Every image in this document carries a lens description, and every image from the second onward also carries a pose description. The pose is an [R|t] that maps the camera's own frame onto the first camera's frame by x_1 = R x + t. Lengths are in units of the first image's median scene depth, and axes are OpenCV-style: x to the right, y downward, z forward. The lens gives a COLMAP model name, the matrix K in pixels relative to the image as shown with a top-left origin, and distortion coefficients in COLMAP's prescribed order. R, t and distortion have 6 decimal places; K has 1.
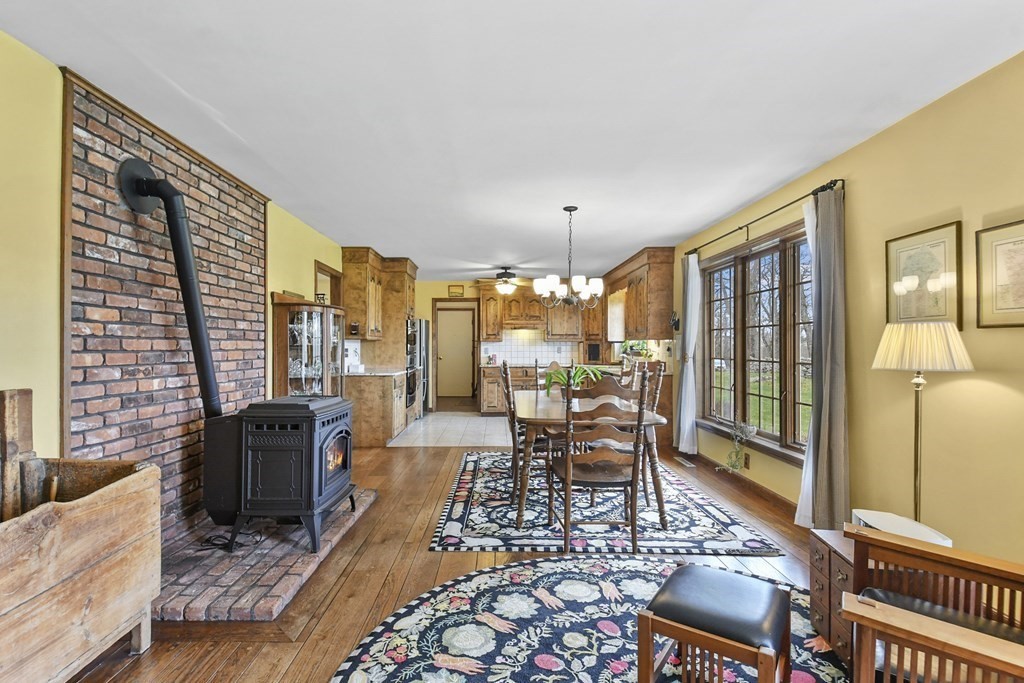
lens RADIAL K [[478.4, 0, 510.4], [0, 478.4, 345.0], [0, 0, 1]] dist [0.052268, -0.033947]
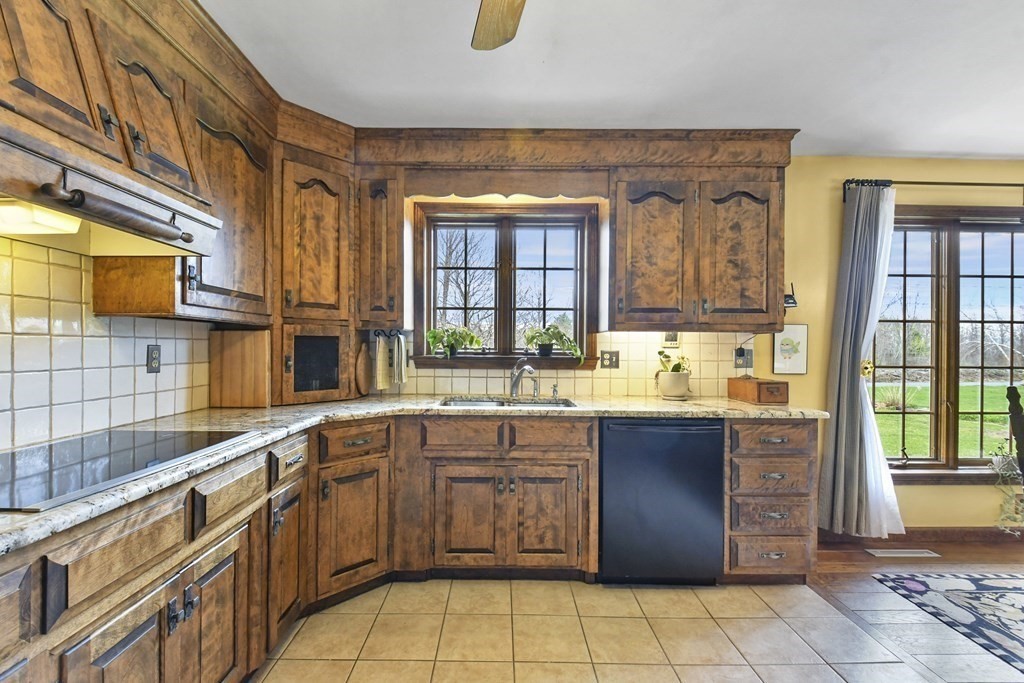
lens RADIAL K [[446.6, 0, 491.5], [0, 446.6, 347.7], [0, 0, 1]] dist [0.019154, -0.012588]
pose [[0.033461, 0.000482, 0.999440, -0.212991], [-0.009000, 0.999959, -0.000180, 0.008902], [-0.999400, -0.008989, 0.033464, 1.756760]]
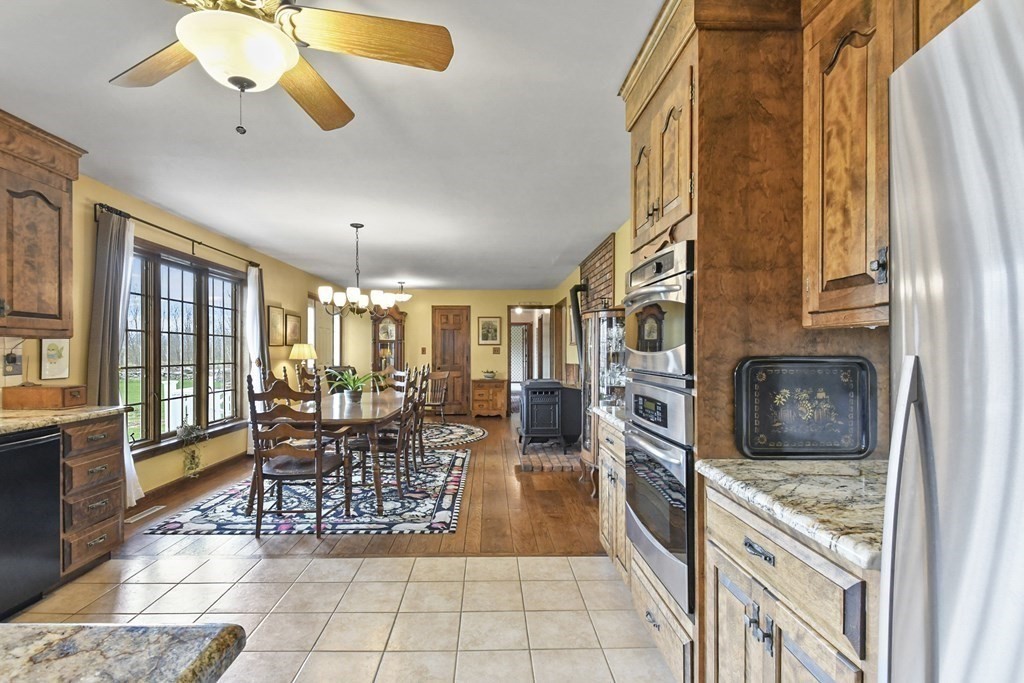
lens RADIAL K [[500.1, 0, 498.2], [0, 500.1, 354.5], [0, 0, 1]] dist [0.052882, -0.039890]
pose [[-0.999954, -0.000938, 0.009533, -0.201739], [-0.000895, 0.999989, 0.004521, 0.003213], [-0.009537, 0.004513, -0.999944, 2.093443]]
